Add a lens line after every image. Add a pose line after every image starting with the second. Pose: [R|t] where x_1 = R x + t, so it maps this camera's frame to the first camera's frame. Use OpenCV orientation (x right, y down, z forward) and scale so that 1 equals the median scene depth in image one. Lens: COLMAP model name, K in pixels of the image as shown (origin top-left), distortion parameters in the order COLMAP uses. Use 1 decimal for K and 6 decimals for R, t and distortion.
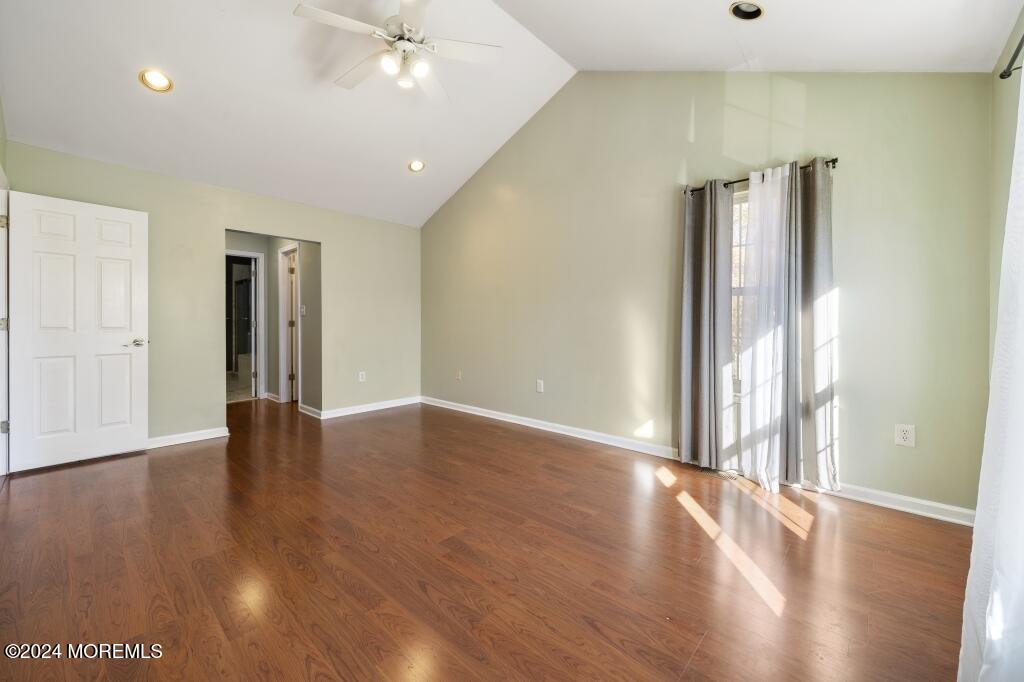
lens RADIAL K [[404.1, 0, 510.6], [0, 404.1, 331.9], [0, 0, 1]] dist [-0.001740, -0.000070]
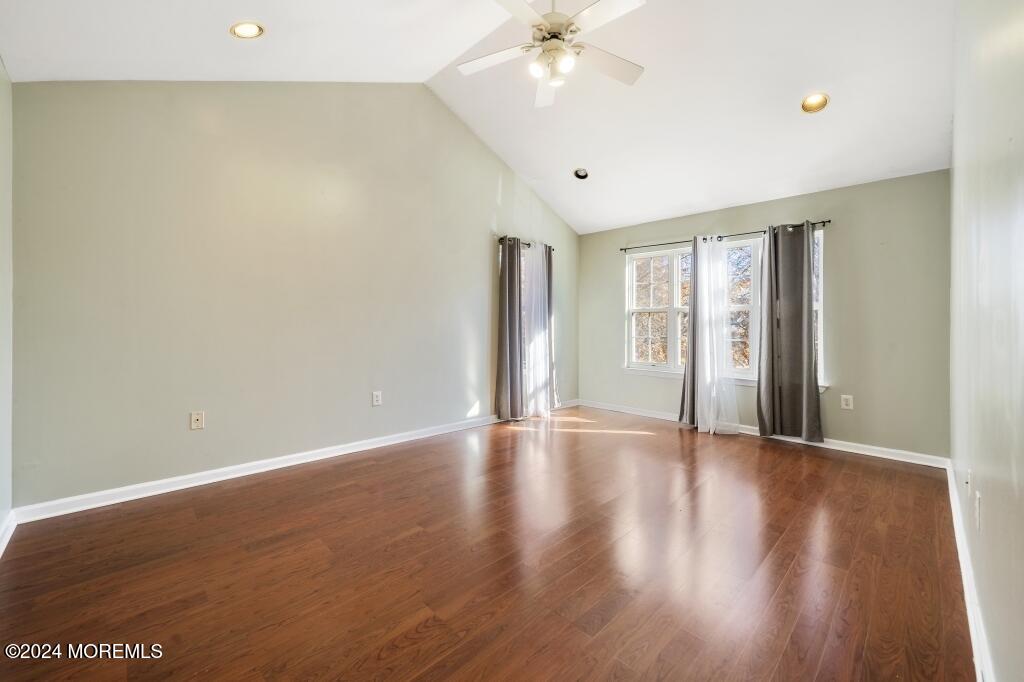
lens RADIAL K [[404.1, 0, 510.6], [0, 404.1, 331.9], [0, 0, 1]] dist [-0.001740, -0.000070]
pose [[0.070027, -0.016680, 0.997406, -1.015636], [0.004977, 0.999854, 0.016371, -0.028915], [-0.997533, 0.003818, 0.070099, 0.851252]]
